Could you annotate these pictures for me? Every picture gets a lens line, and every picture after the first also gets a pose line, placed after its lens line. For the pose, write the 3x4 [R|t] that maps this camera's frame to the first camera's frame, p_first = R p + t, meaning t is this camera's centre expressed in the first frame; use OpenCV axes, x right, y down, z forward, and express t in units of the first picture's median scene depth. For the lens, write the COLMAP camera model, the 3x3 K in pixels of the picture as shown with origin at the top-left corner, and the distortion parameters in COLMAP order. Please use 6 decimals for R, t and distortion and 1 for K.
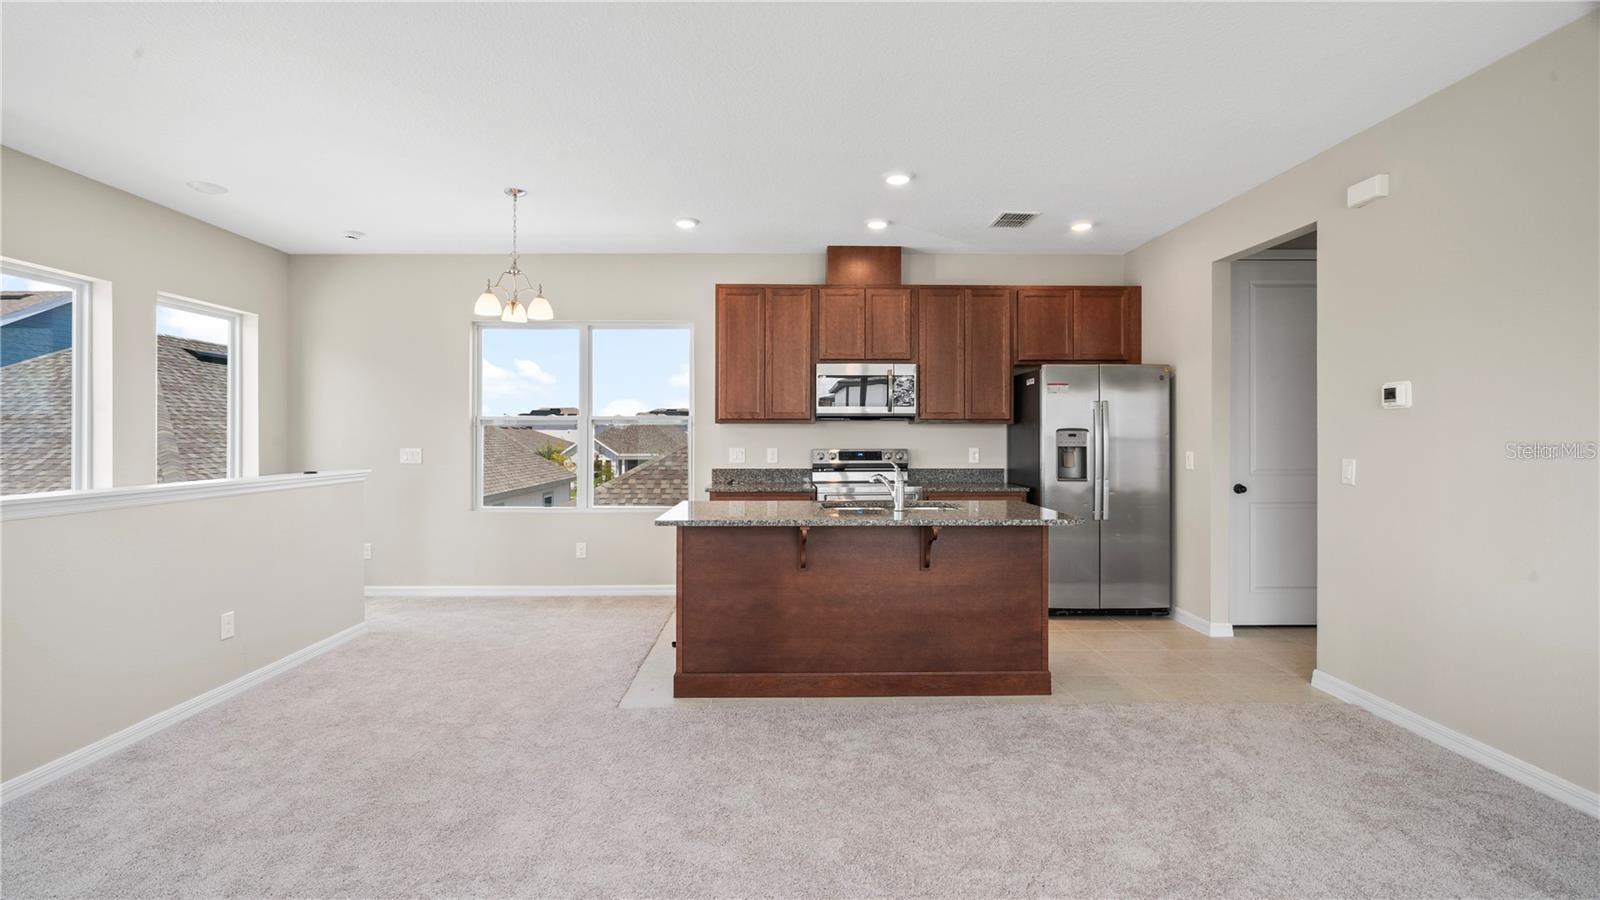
lens RADIAL K [[737.1, 0, 794.9], [0, 737.1, 429.4], [0, 0, 1]] dist [0.001273, 0.000213]
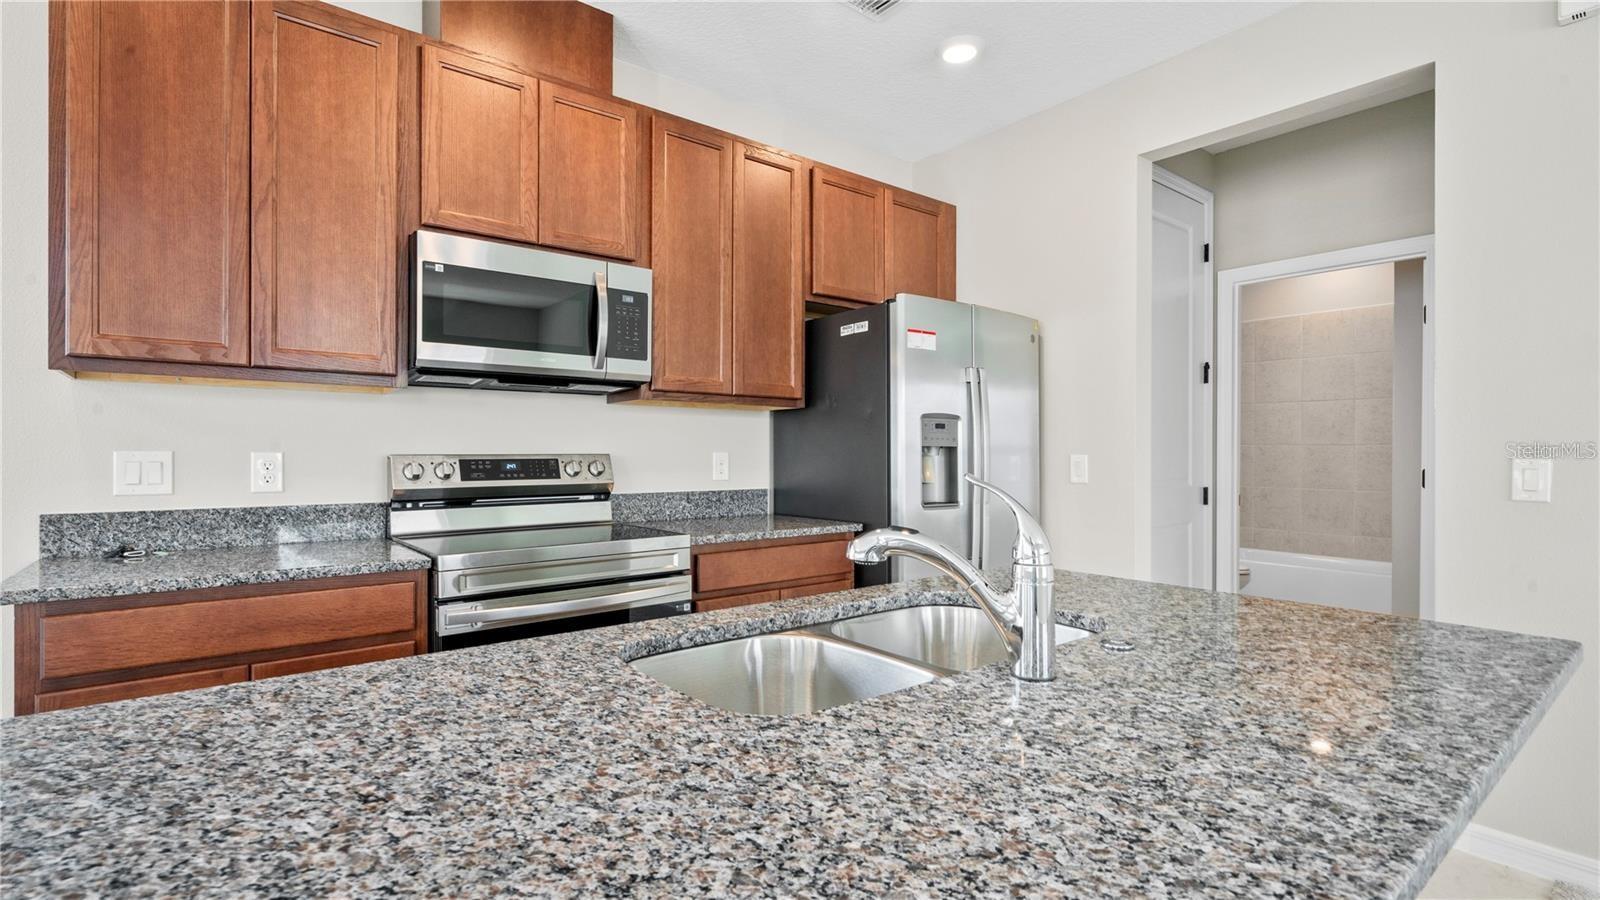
lens RADIAL K [[737.3, 0, 789.6], [0, 737.3, 449.8], [0, 0, 1]] dist [-0.003999, -0.000118]
pose [[0.799943, 0.002314, 0.600072, -0.047600], [-0.006881, 0.999962, 0.005317, 0.022813], [-0.600037, -0.008382, 0.799928, 0.605696]]
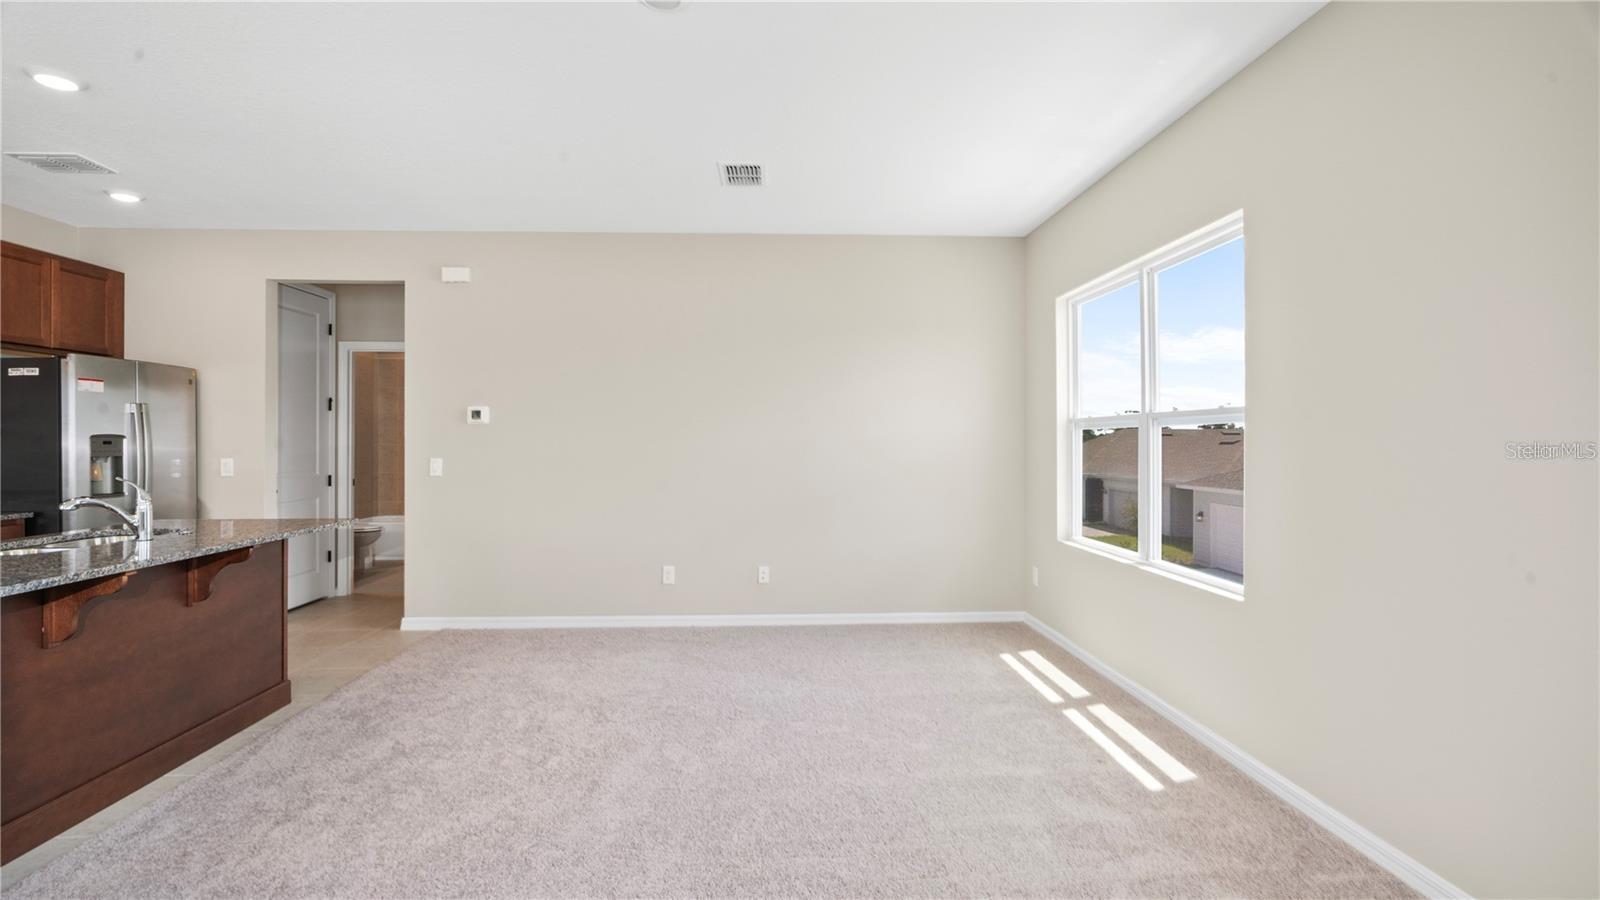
lens RADIAL K [[730.6, 0, 794.5], [0, 730.6, 438.0], [0, 0, 1]] dist [-0.002811, -0.000326]
pose [[-0.024189, 0.001172, 0.999707, -0.452885], [-0.005162, 0.999986, -0.001297, -0.000300], [-0.999694, -0.005191, -0.024183, 0.237489]]
